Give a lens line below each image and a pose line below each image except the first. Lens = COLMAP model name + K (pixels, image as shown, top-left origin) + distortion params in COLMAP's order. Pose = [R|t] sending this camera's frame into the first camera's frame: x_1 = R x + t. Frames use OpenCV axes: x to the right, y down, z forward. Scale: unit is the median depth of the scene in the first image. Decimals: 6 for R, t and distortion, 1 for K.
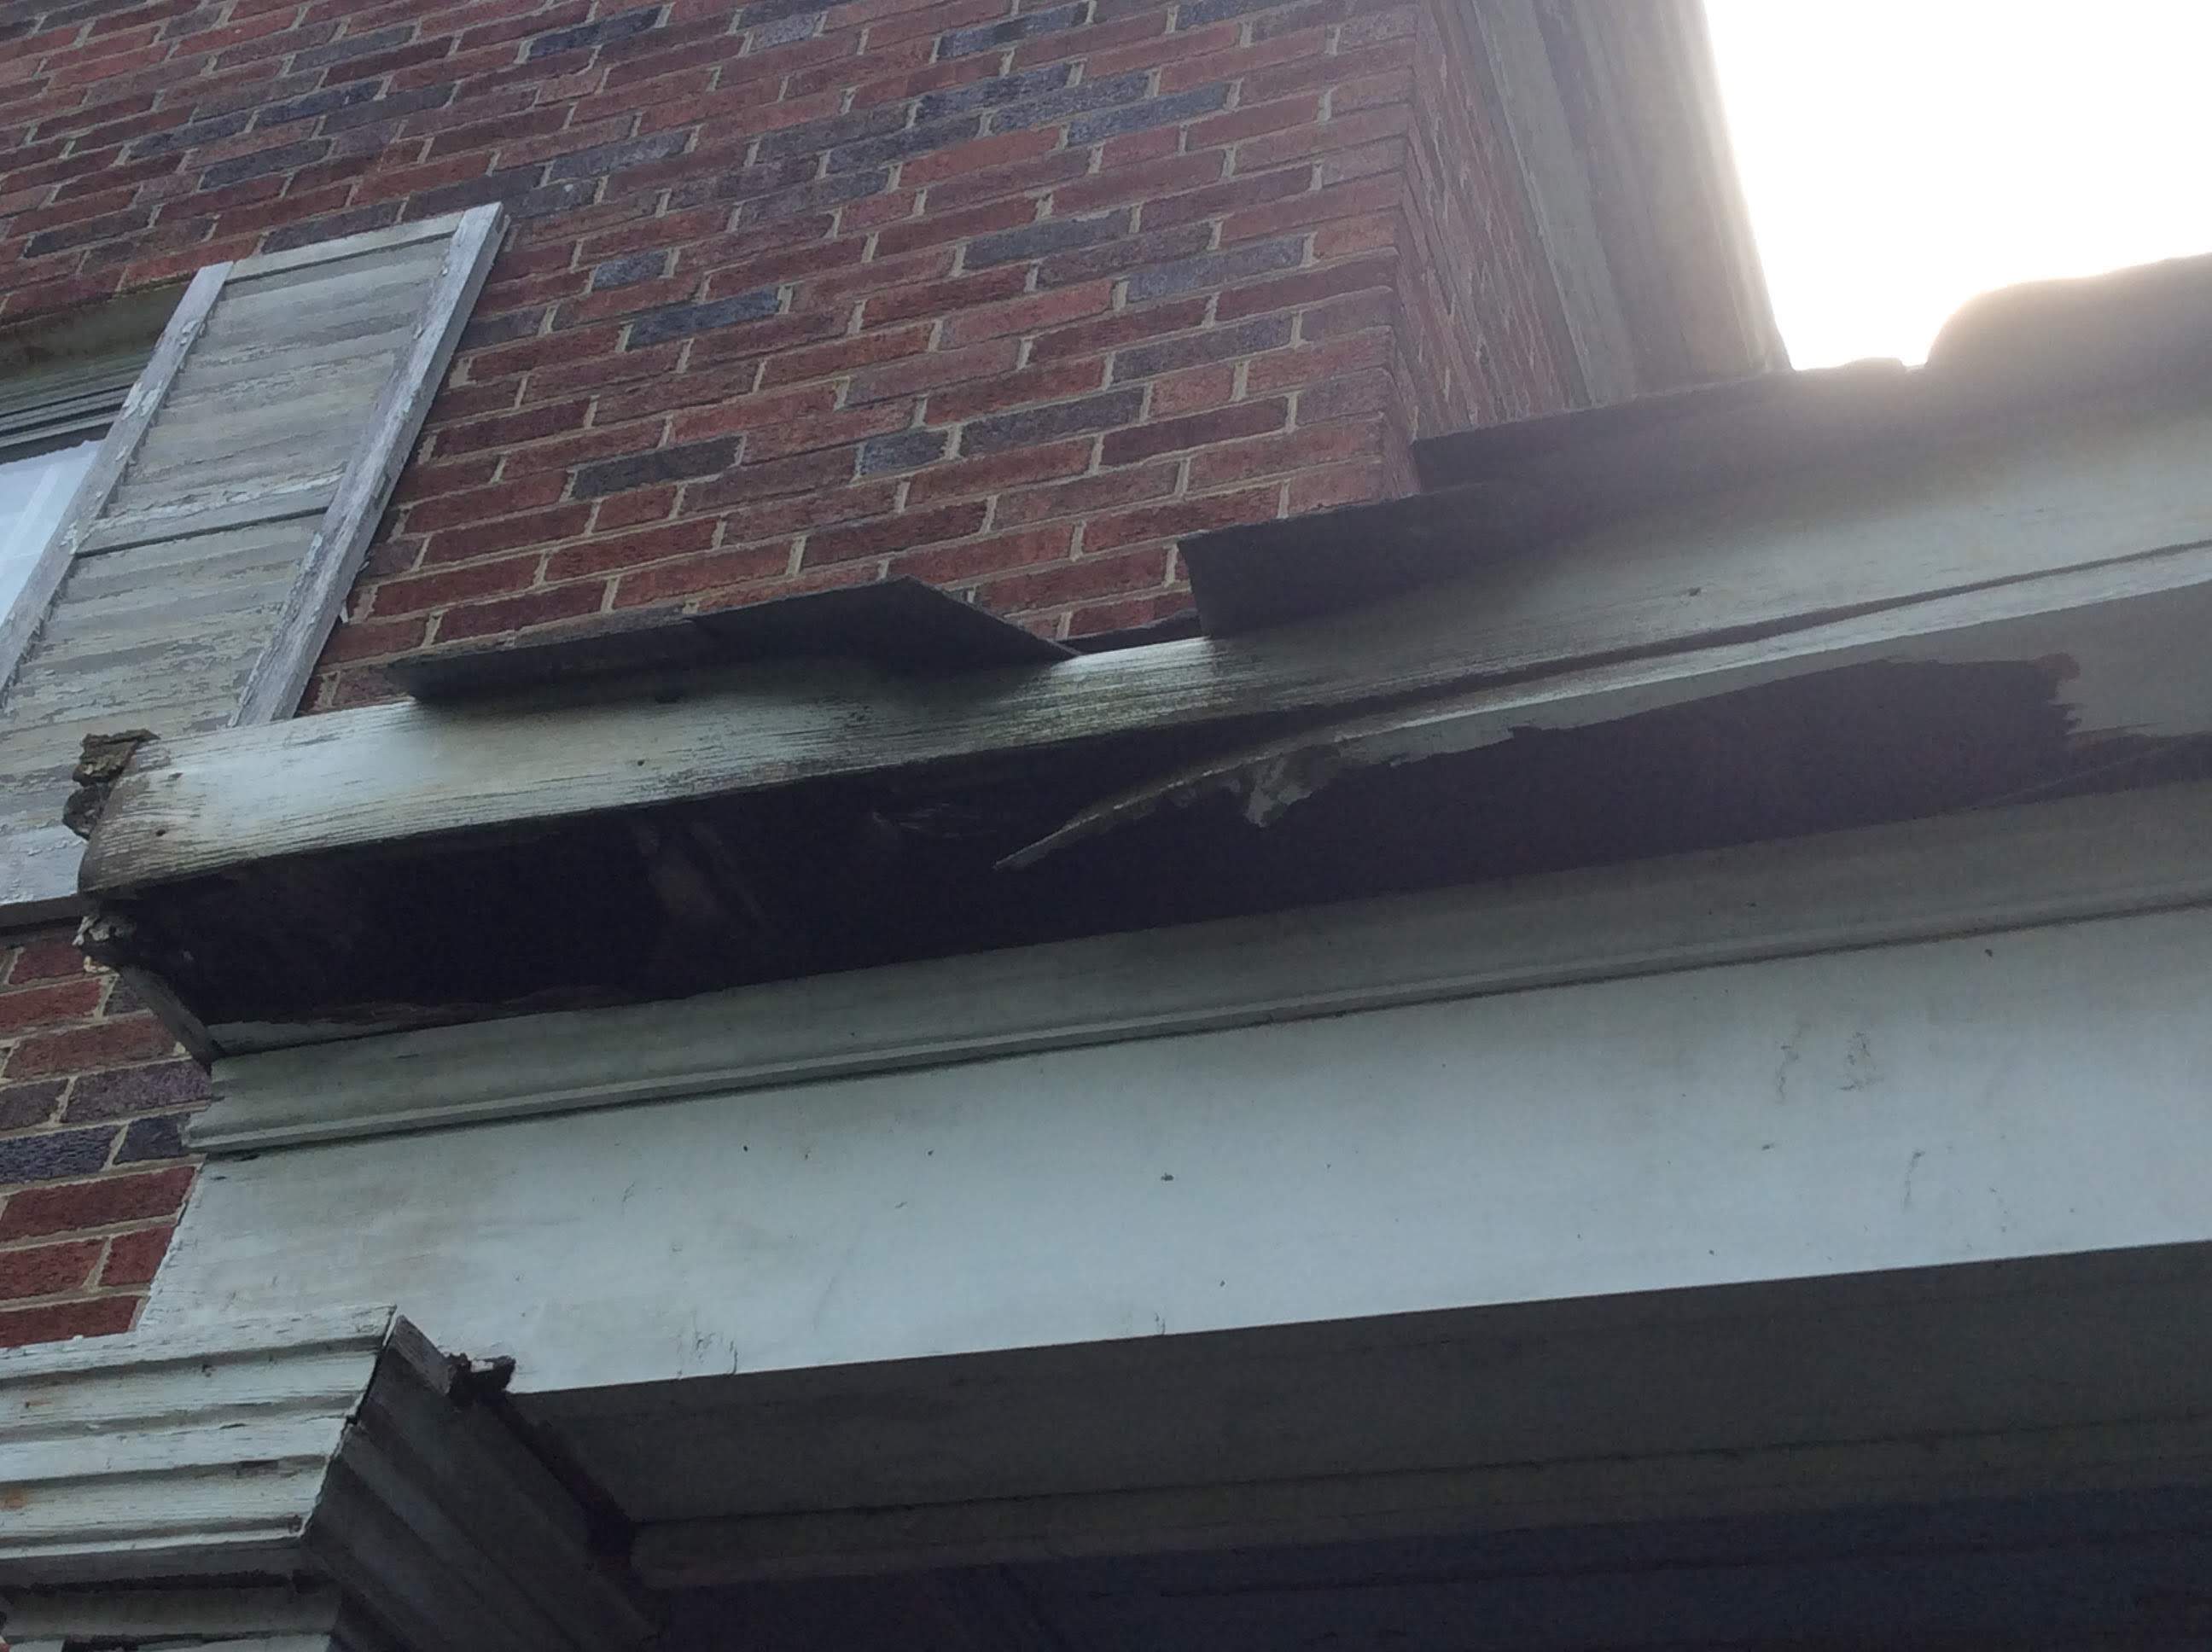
lens RADIAL K [[3018.0, 0, 1112.2], [0, 3018.0, 827.8], [0, 0, 1]] dist [0.065288, 0.079146]
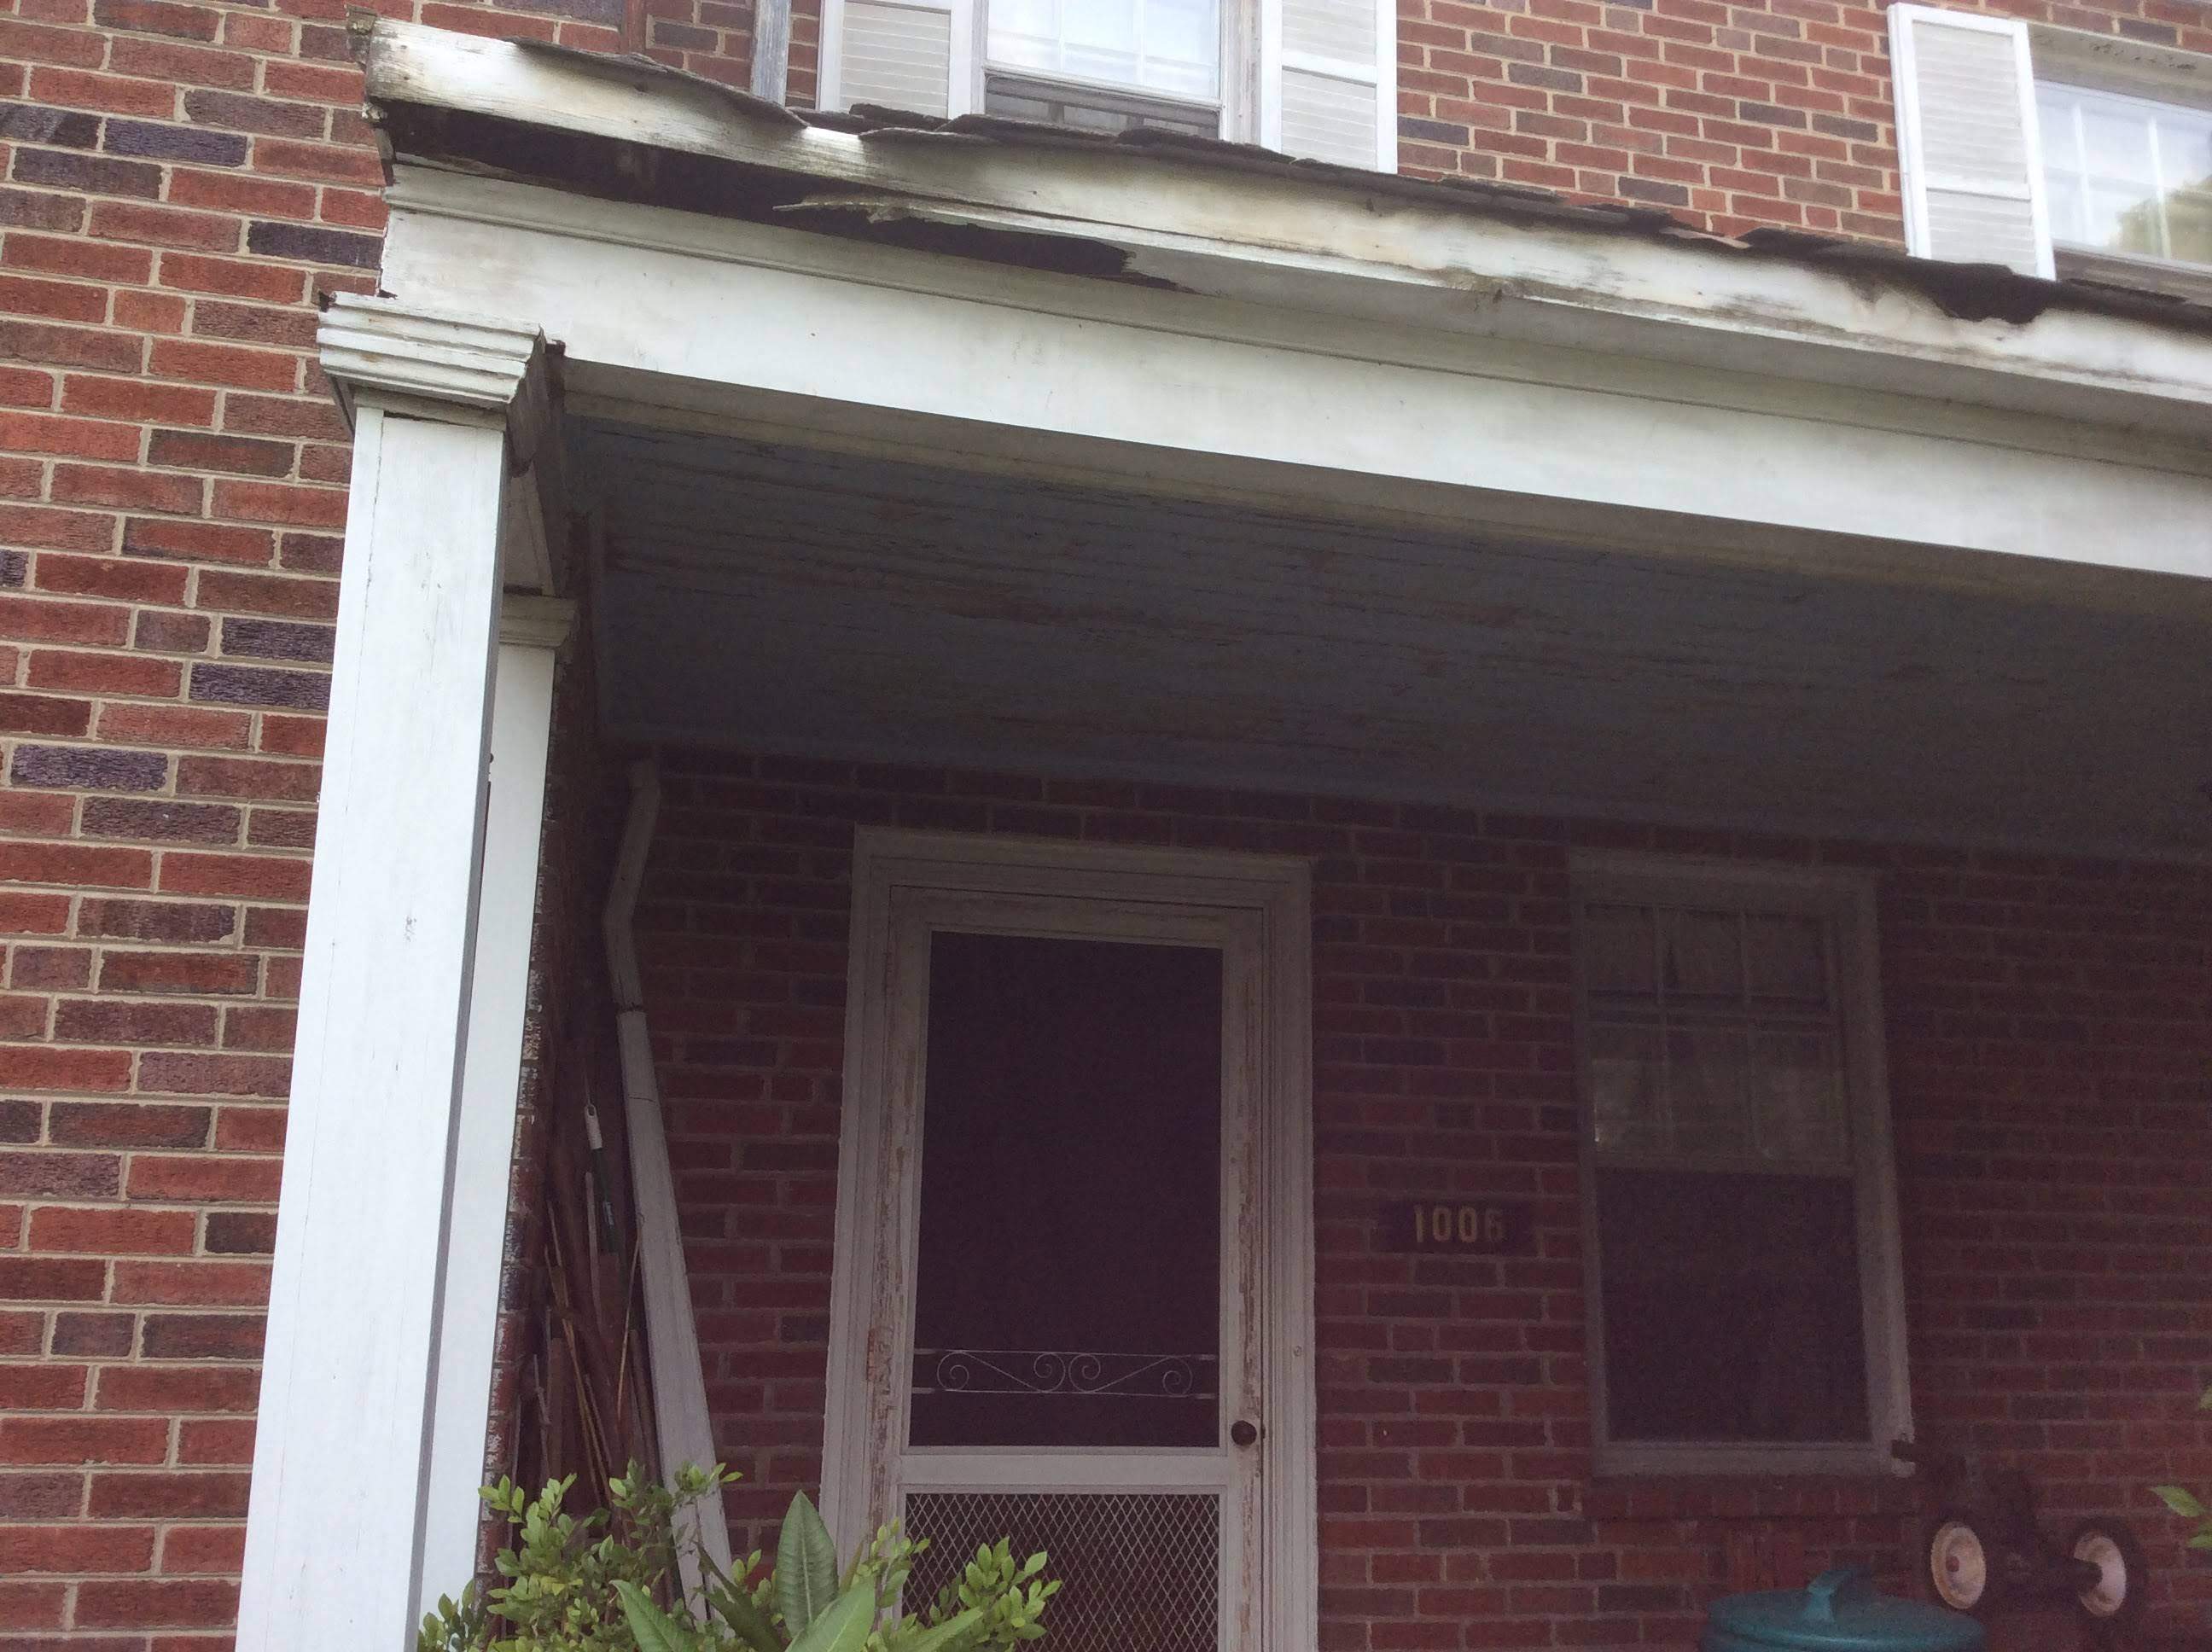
lens RADIAL K [[1974.0, 0, 1128.8], [0, 1974.0, 831.4], [0, 0, 1]] dist [0.051515, -0.147042]
pose [[0.828528, 0.036218, 0.558775, -0.770762], [-0.335525, 0.831028, 0.443639, -0.432330], [-0.448291, -0.555050, 0.700682, -0.751753]]
